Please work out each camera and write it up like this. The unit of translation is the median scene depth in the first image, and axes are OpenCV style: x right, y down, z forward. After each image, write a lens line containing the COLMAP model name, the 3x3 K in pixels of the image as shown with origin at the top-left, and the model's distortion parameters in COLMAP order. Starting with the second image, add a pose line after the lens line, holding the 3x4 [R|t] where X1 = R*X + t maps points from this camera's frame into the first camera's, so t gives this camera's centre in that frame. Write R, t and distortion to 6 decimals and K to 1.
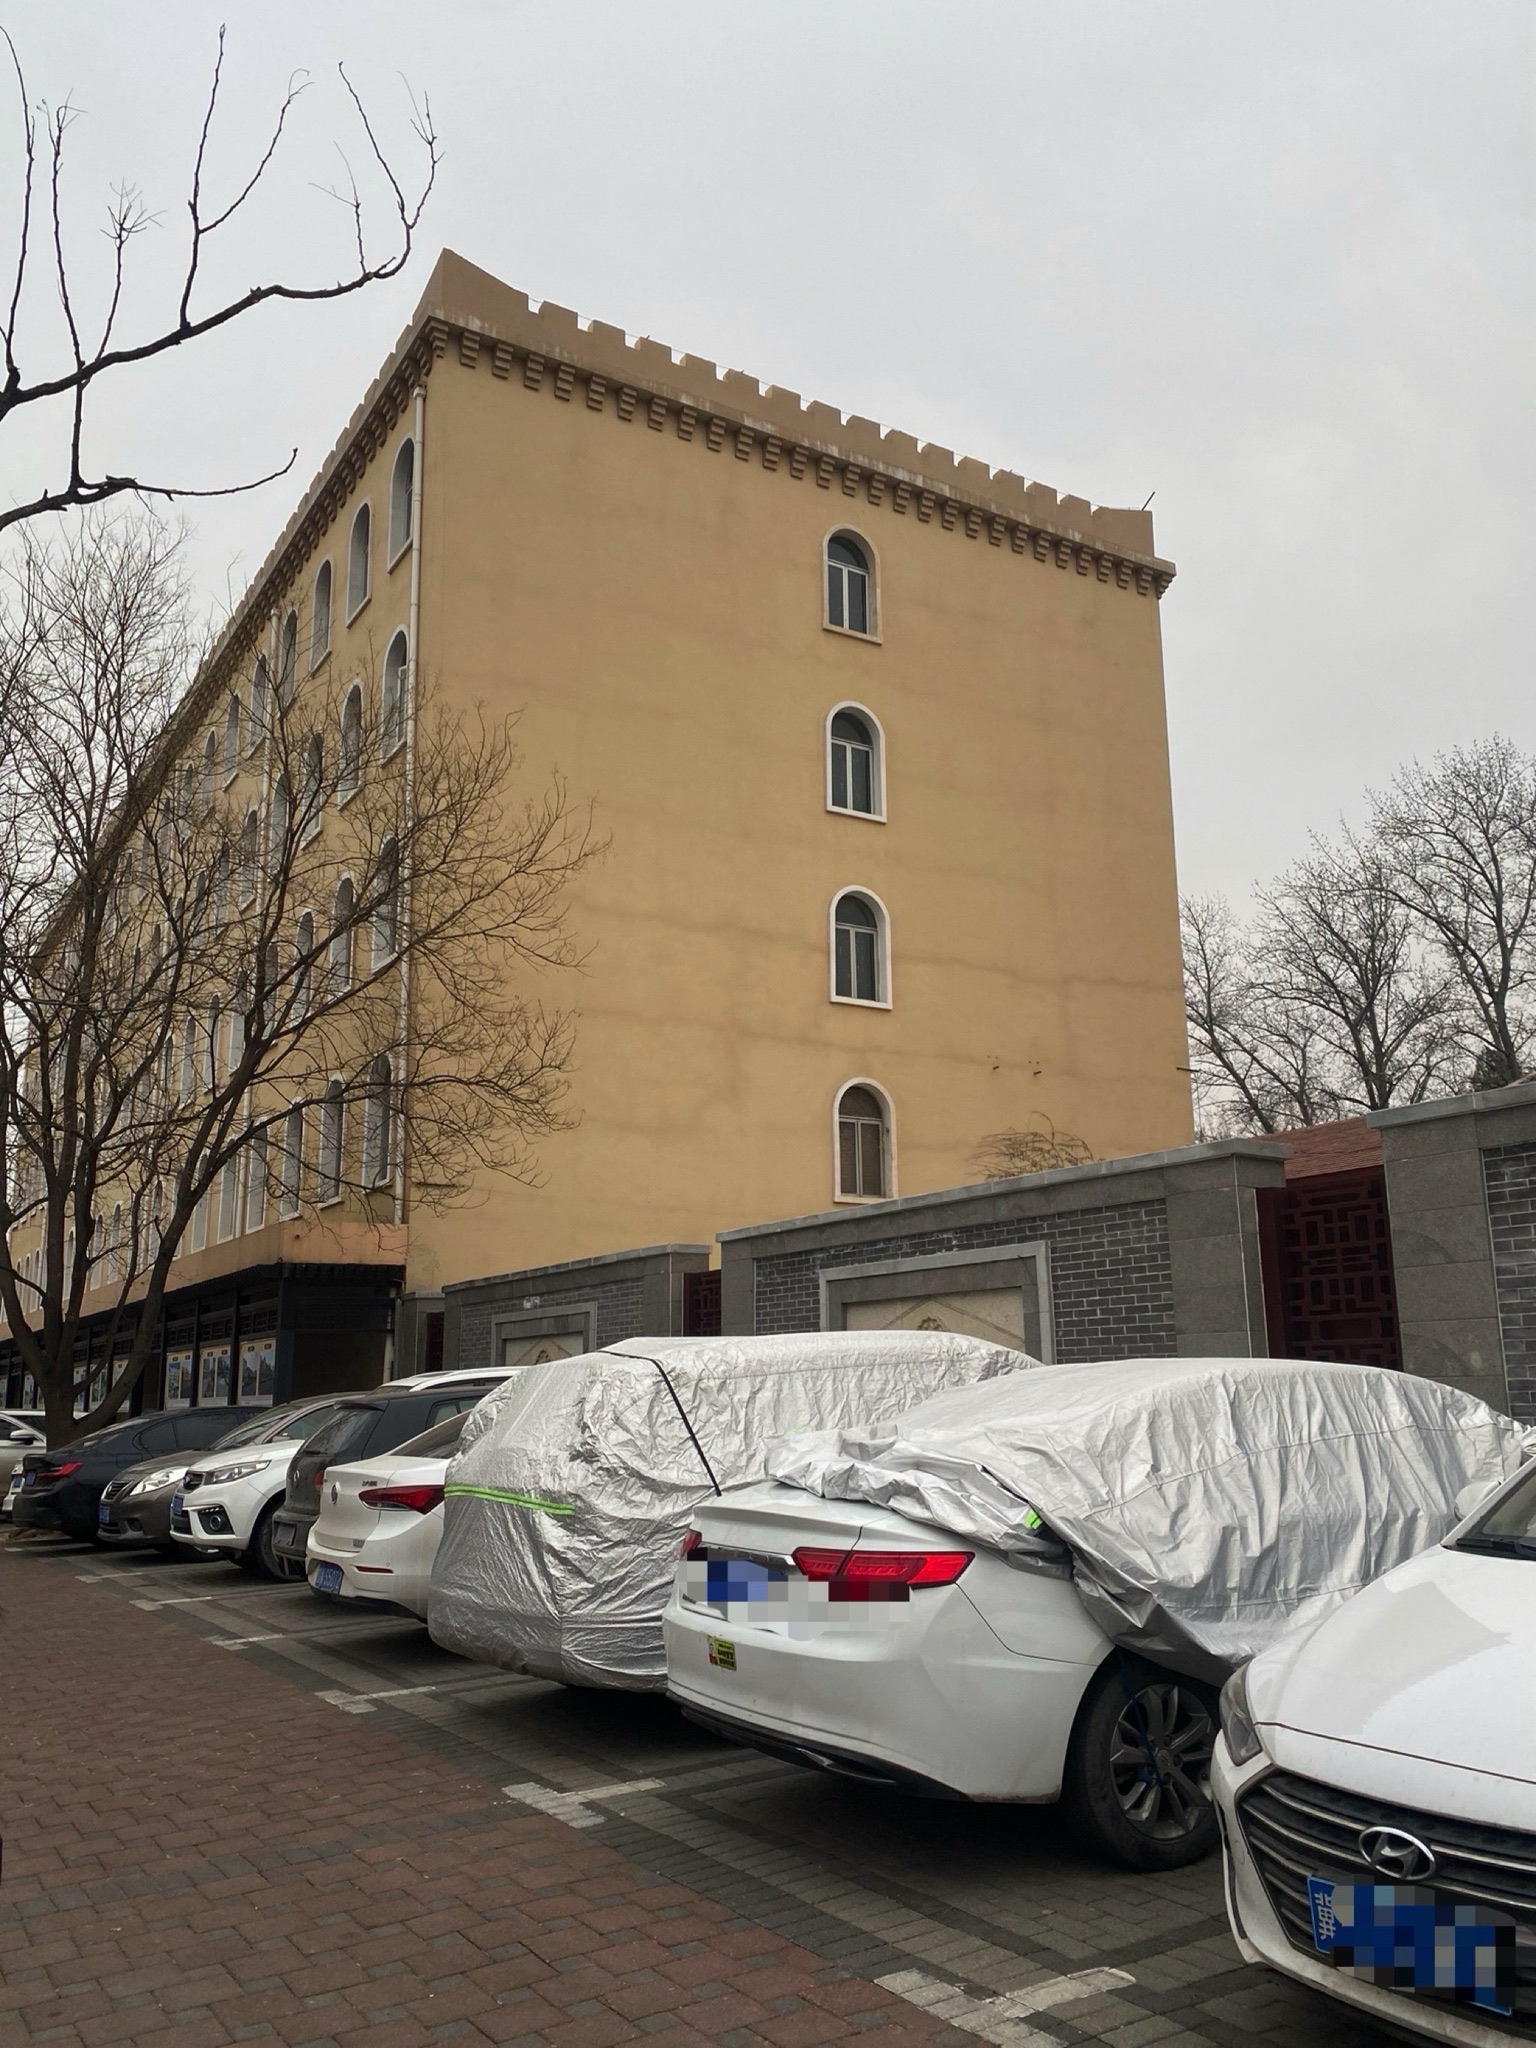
lens RADIAL K [[1632.1, 0, 768.8], [0, 1632.1, 1023.7], [0, 0, 1]] dist [0.045068, 0.000372]
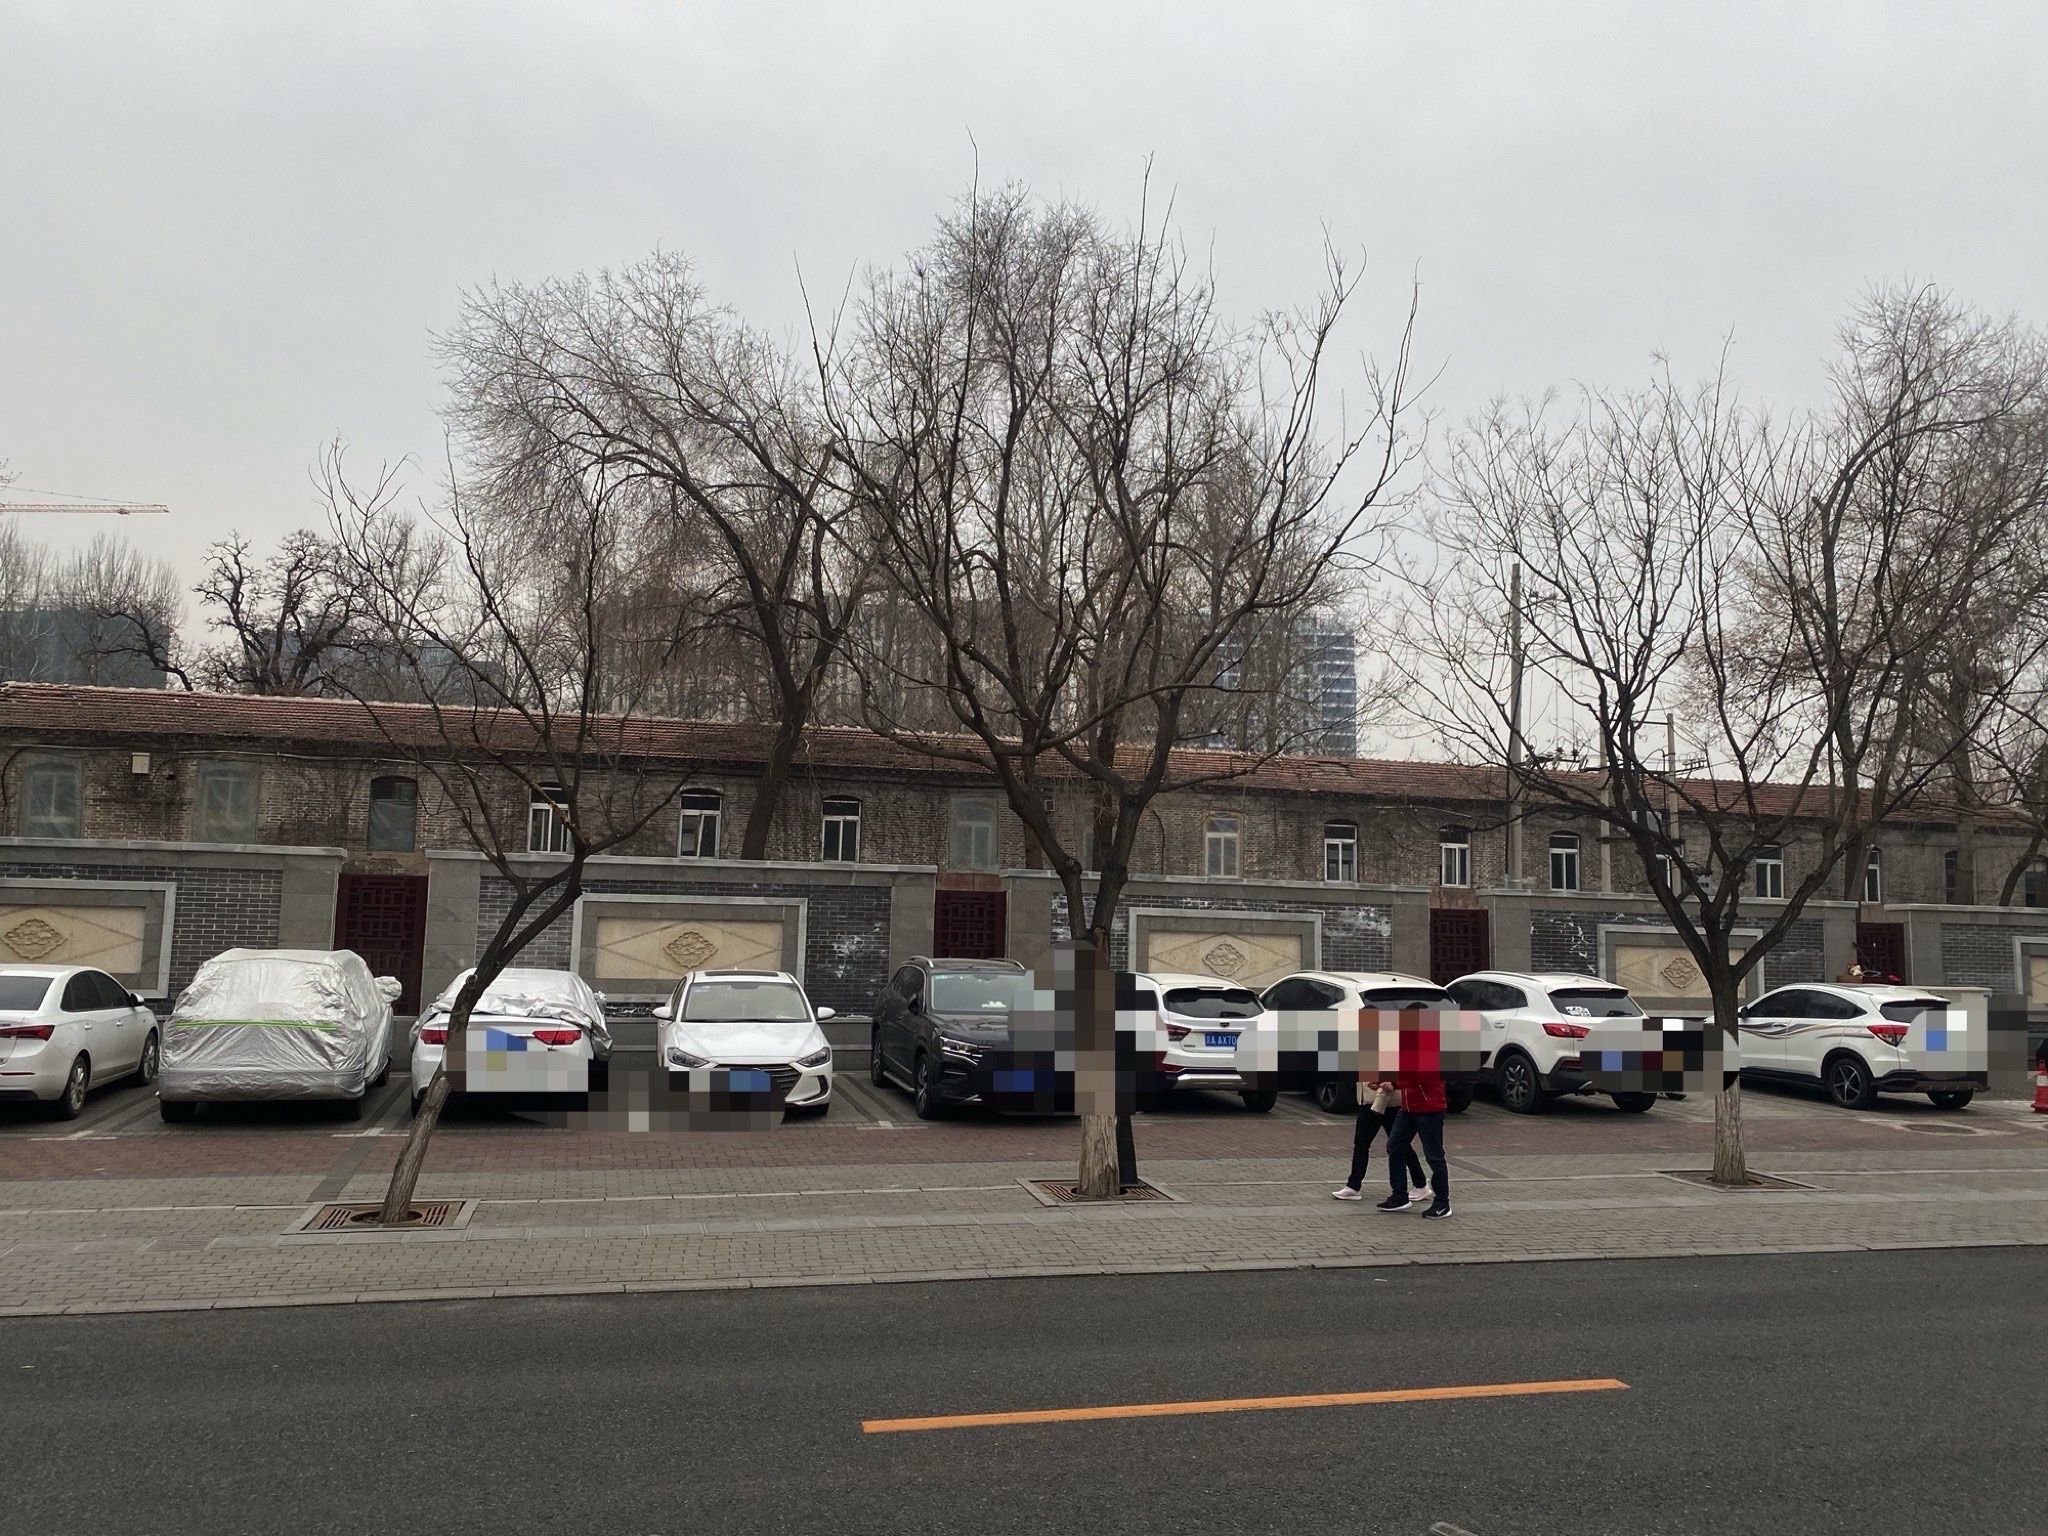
lens RADIAL K [[1632.1, 0, 1025.6], [0, 1632.1, 769.3], [0, 0, 1]] dist [0.045068, 0.000372]
pose [[0.290660, 0.128849, 0.948111, -1.442284], [-0.238193, 0.969441, -0.058726, -0.107857], [-0.926704, -0.208765, 0.312469, -0.389961]]
